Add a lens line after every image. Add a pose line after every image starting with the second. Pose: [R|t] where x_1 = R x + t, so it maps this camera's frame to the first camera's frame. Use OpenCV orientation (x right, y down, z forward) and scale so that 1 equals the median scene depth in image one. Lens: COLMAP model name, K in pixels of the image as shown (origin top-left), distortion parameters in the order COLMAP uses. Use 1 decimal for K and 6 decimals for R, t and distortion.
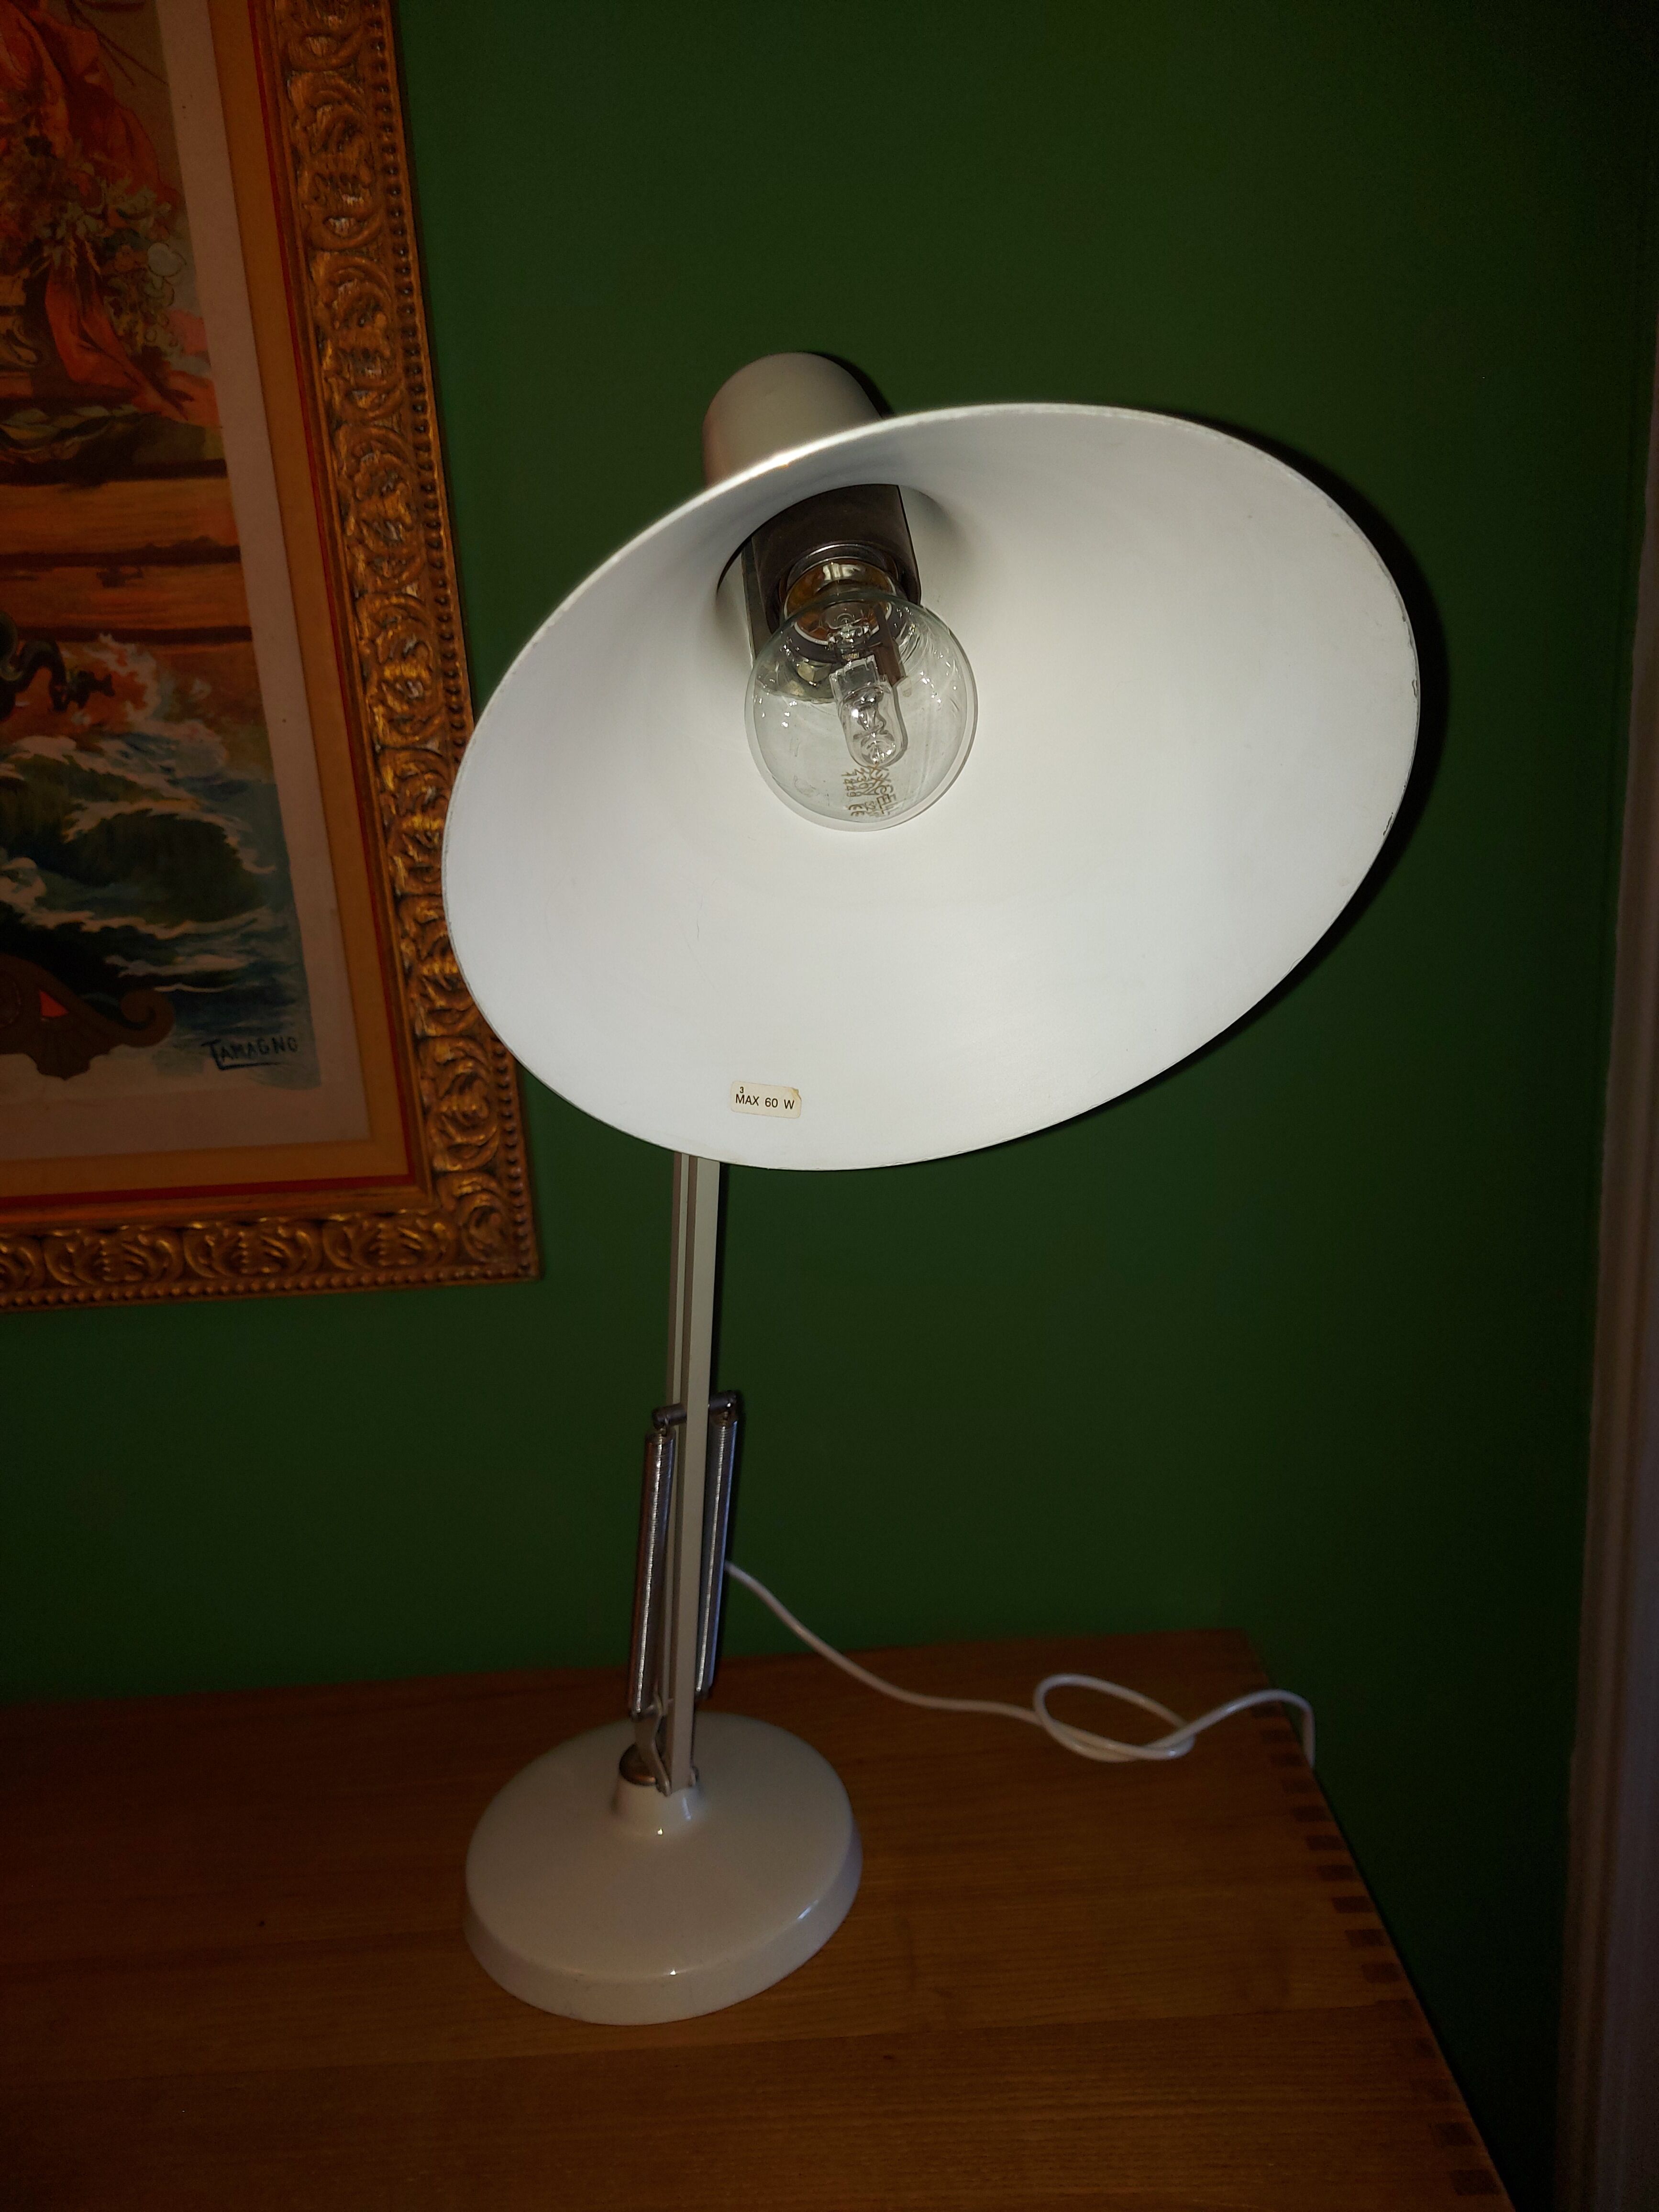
lens RADIAL K [[1624.3, 0, 829.5], [0, 1624.3, 1106.0], [0, 0, 1]] dist [0.070160, -0.087401]
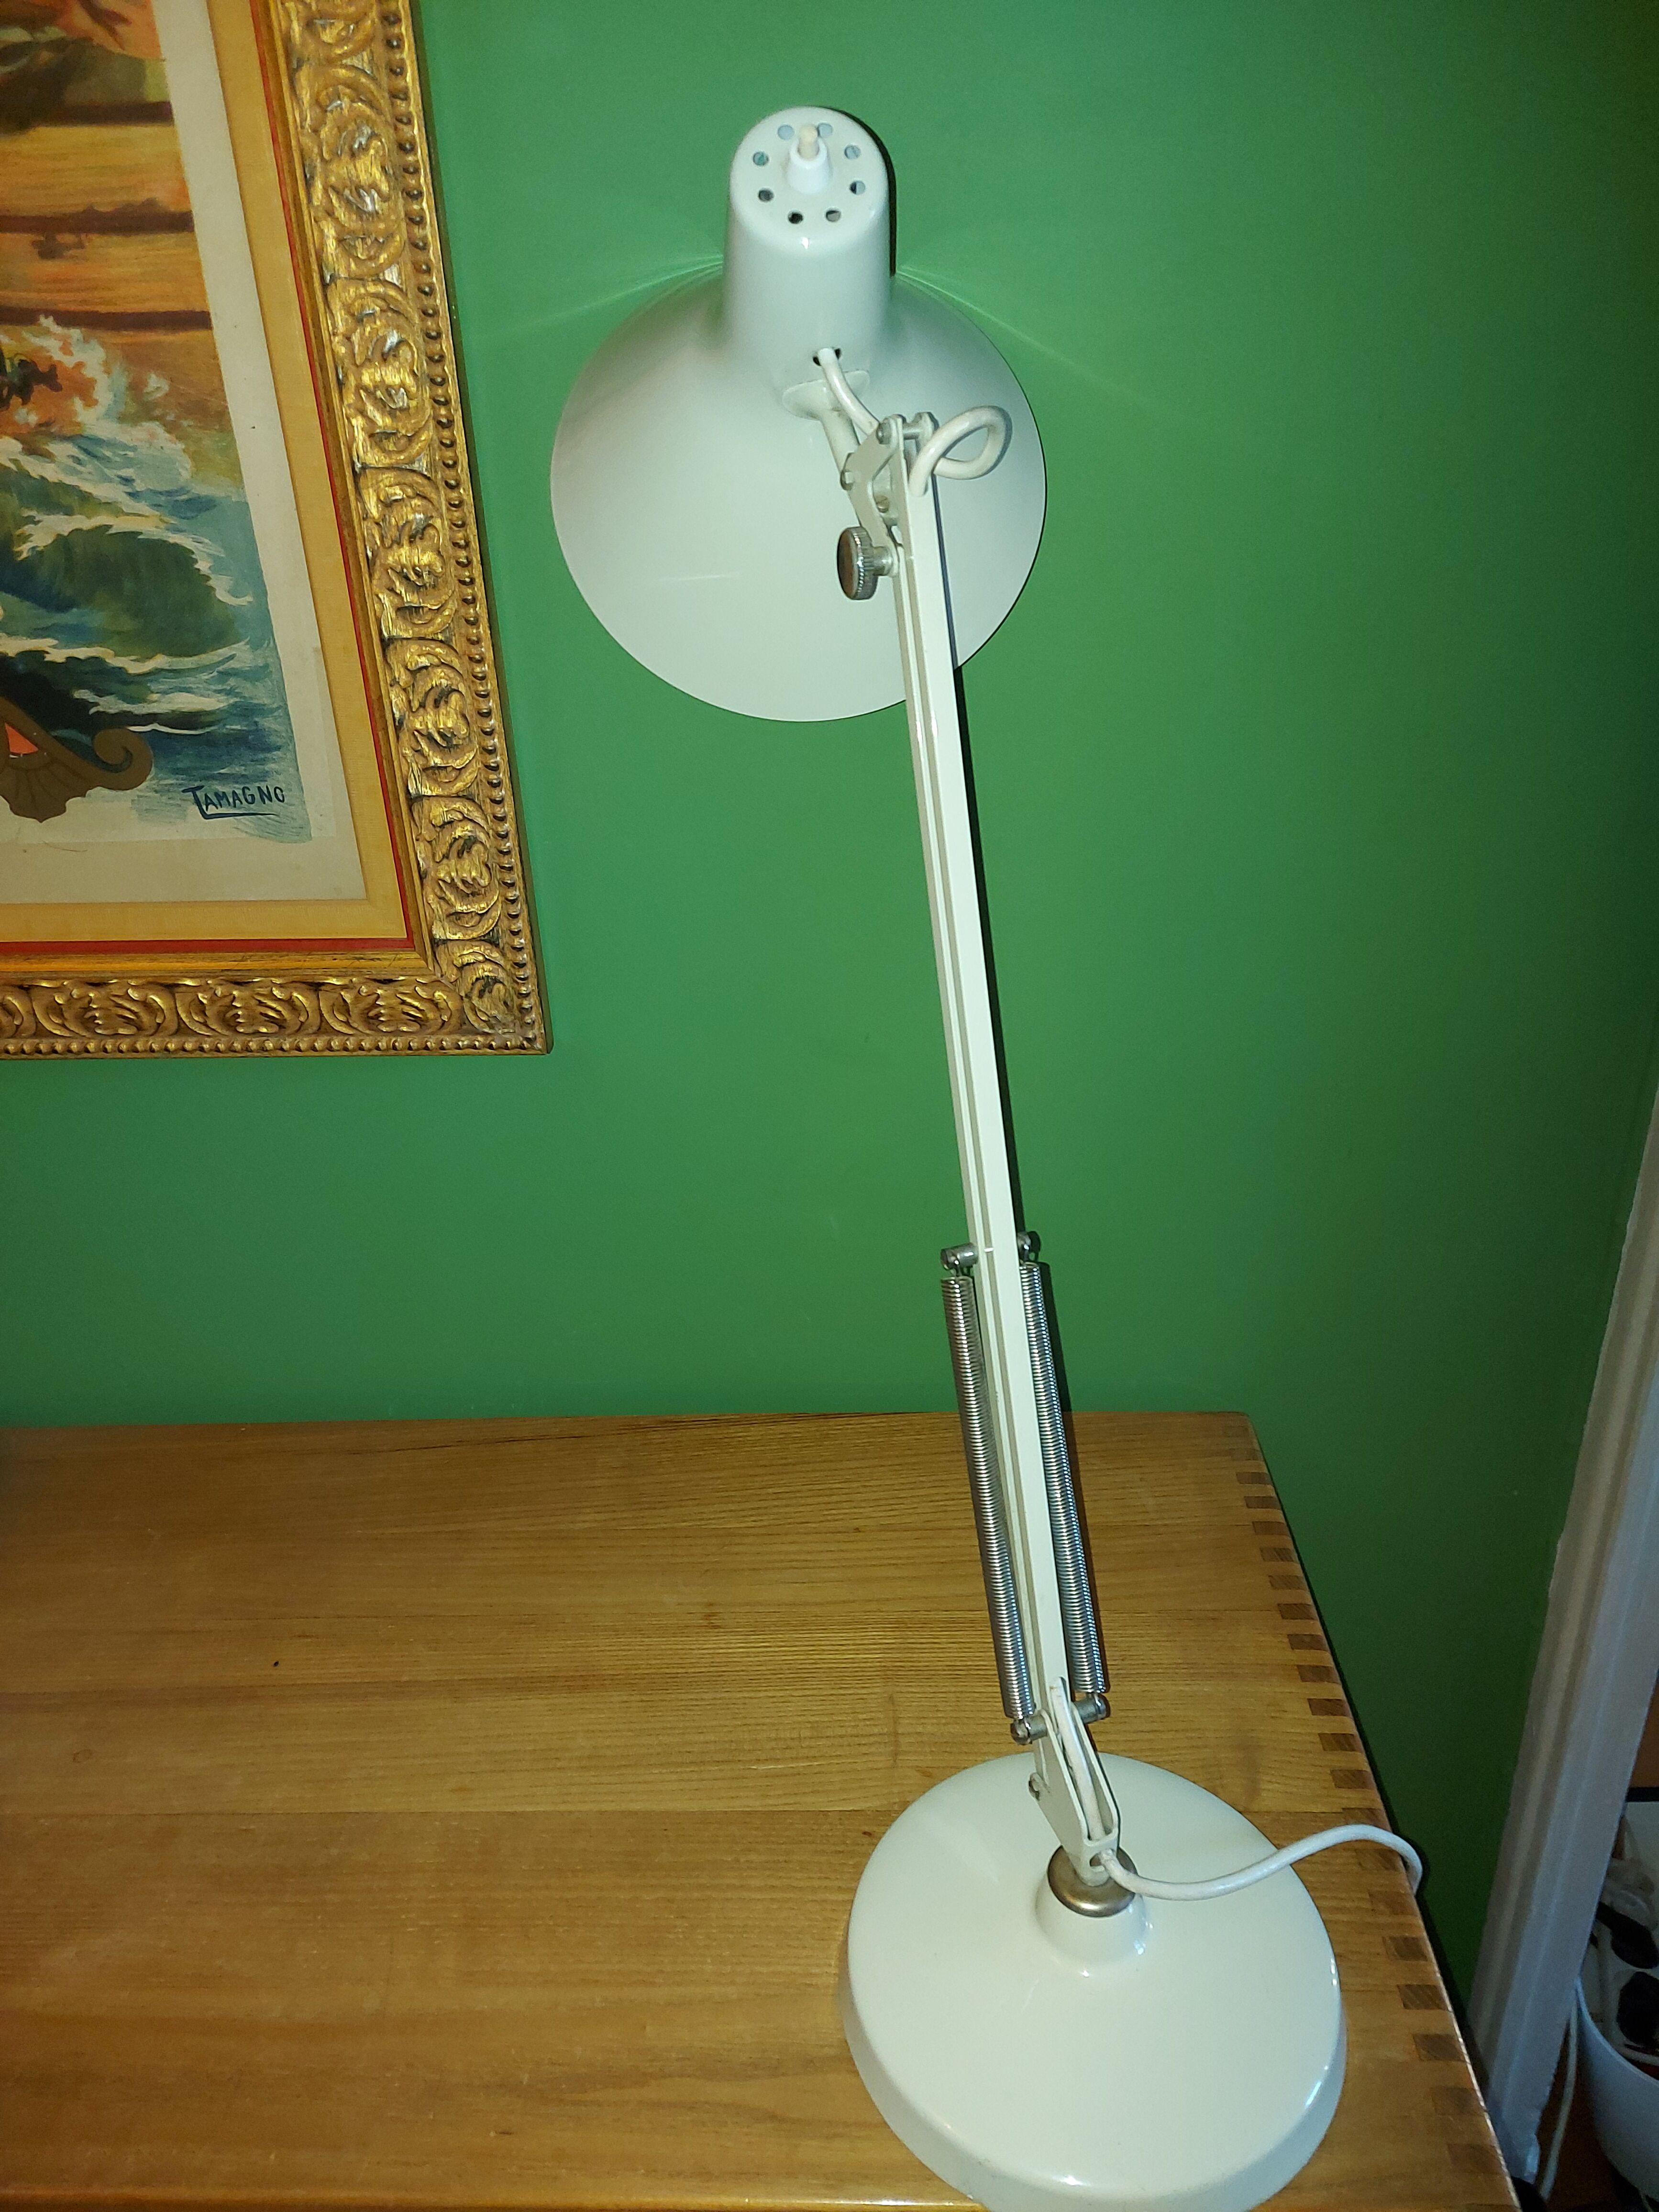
lens RADIAL K [[1610.7, 0, 829.5], [0, 1610.7, 1106.0], [0, 0, 1]] dist [0.069788, -0.066064]
pose [[0.998934, 0.042135, -0.018833, 0.009529], [-0.037137, 0.976117, 0.214049, -0.077577], [0.027402, -0.213121, 0.976641, 0.069740]]
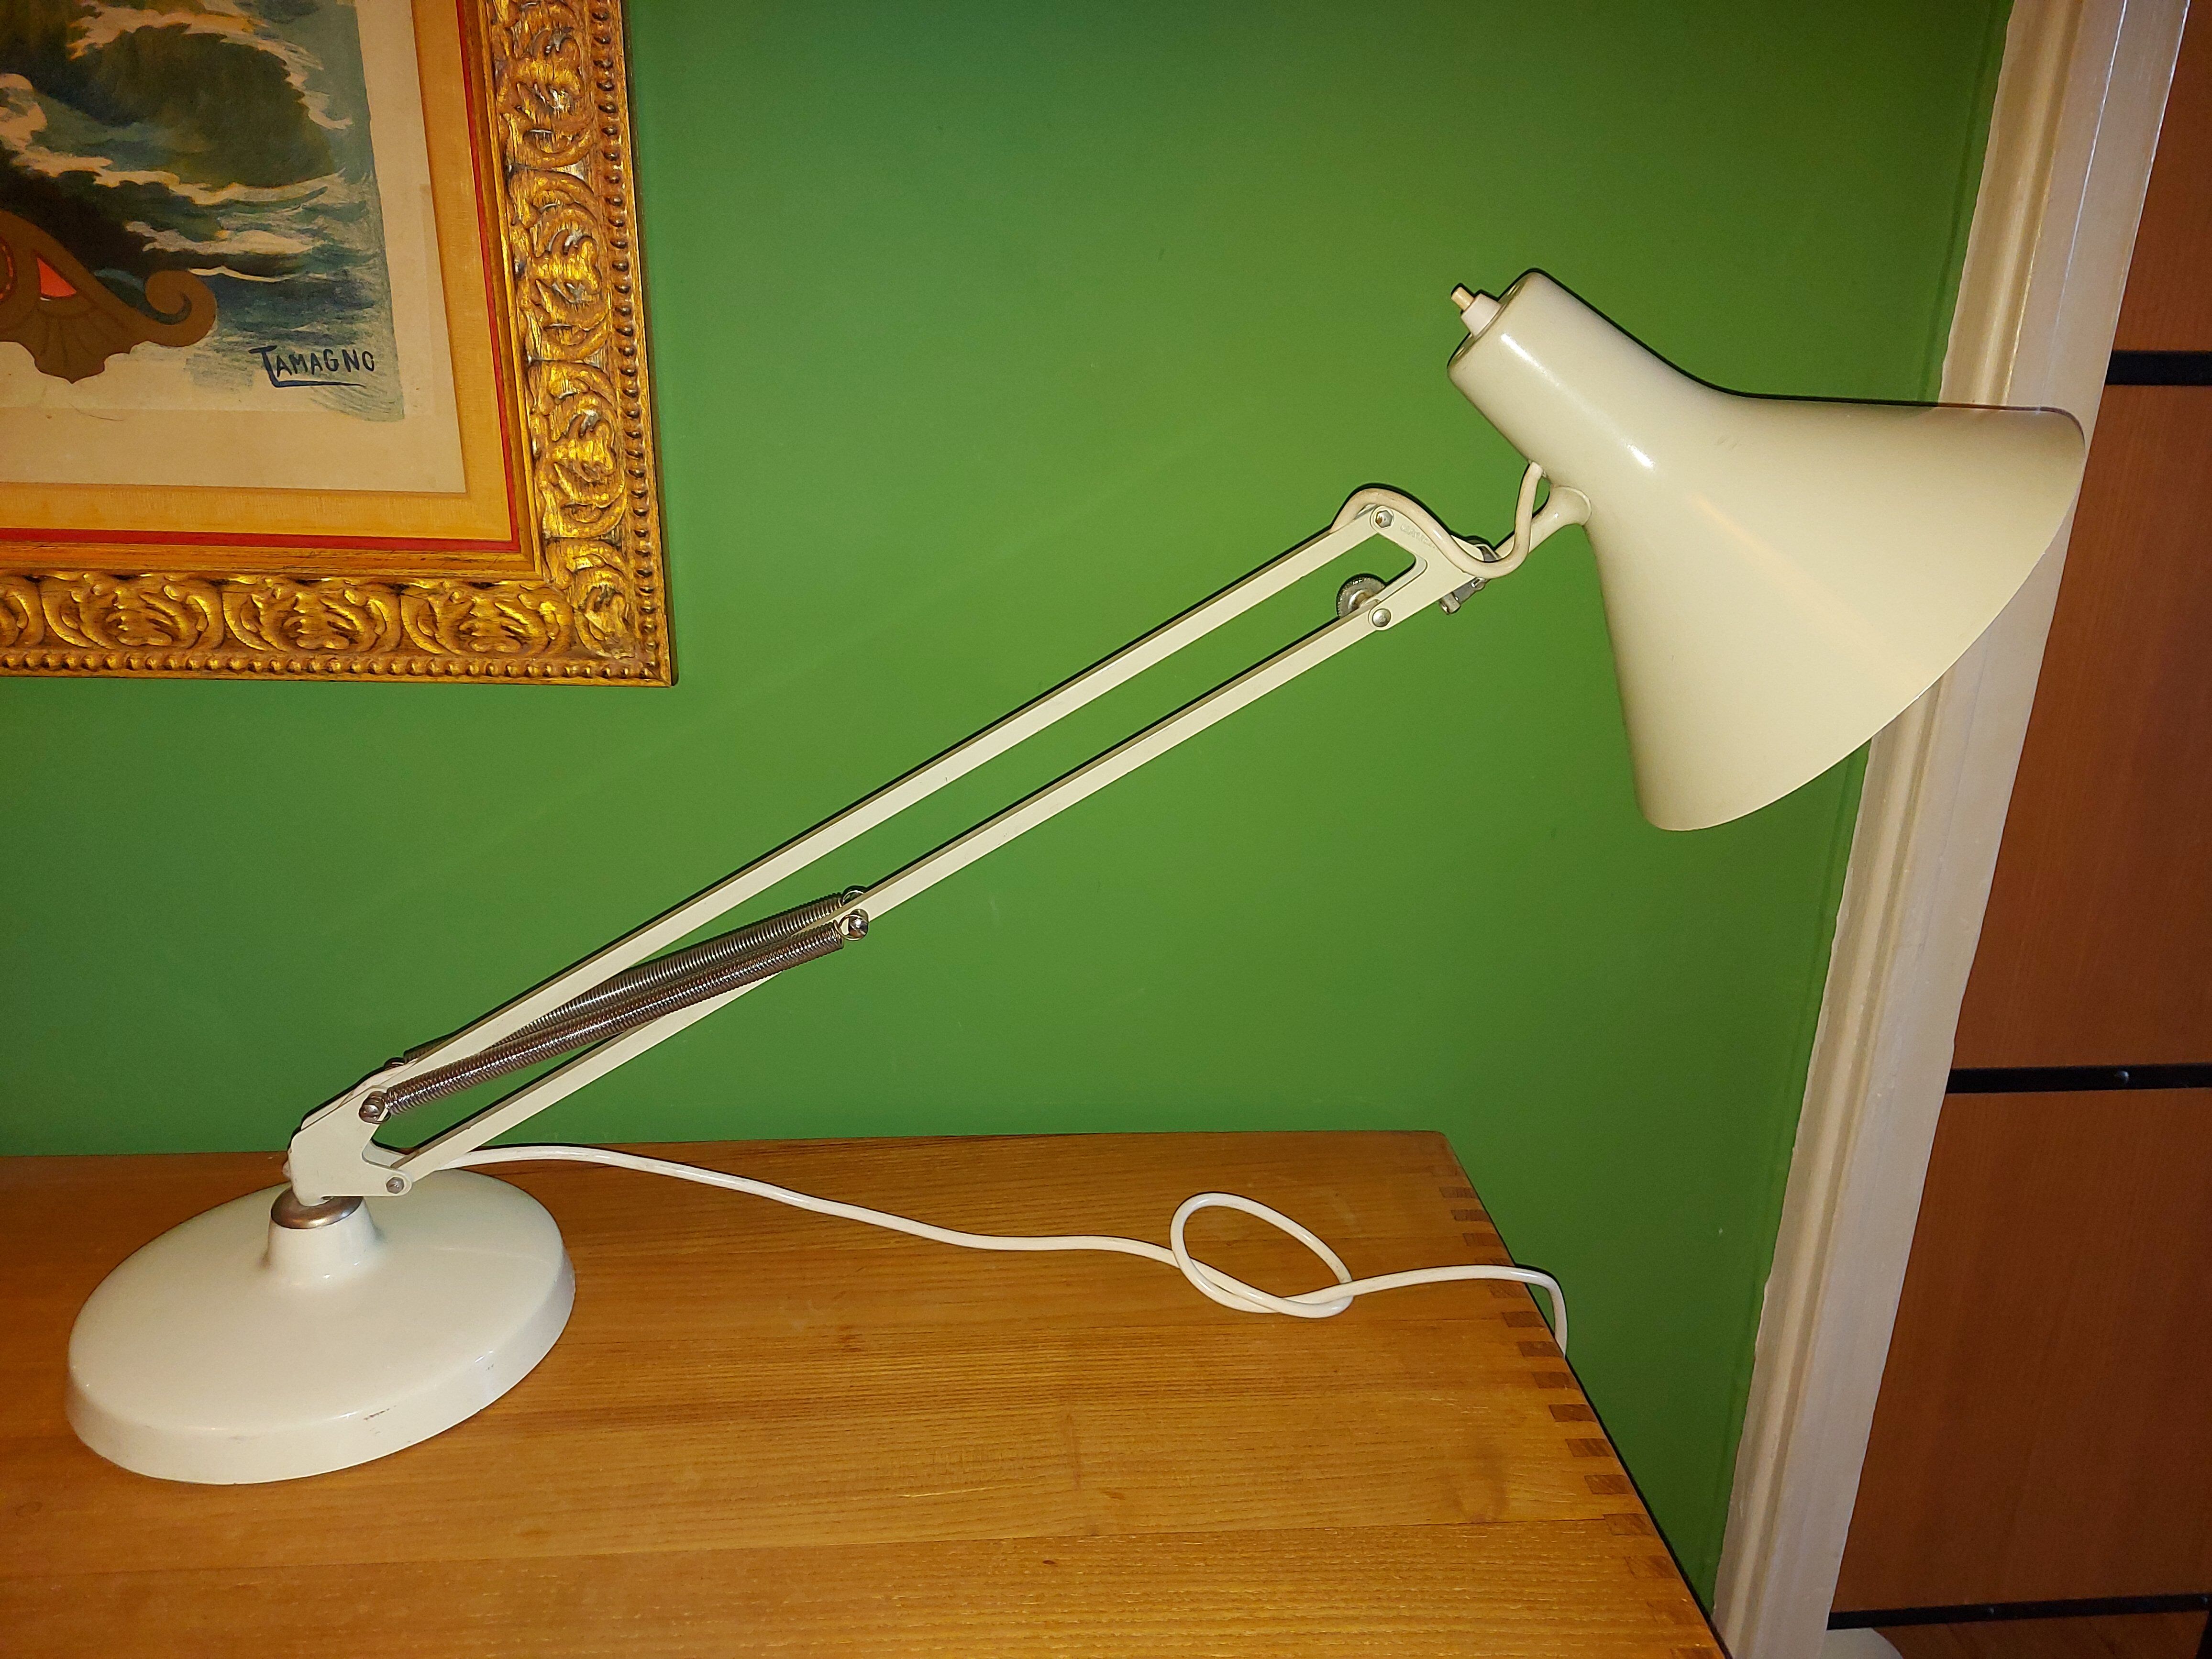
lens RADIAL K [[1614.2, 0, 1103.0], [0, 1614.2, 840.8], [0, 0, 1]] dist [0.063045, -0.060228]
pose [[0.993829, 0.062020, 0.091969, -0.030600], [-0.070001, 0.993811, 0.086251, 0.106384], [-0.086051, -0.092156, 0.992019, 0.156992]]
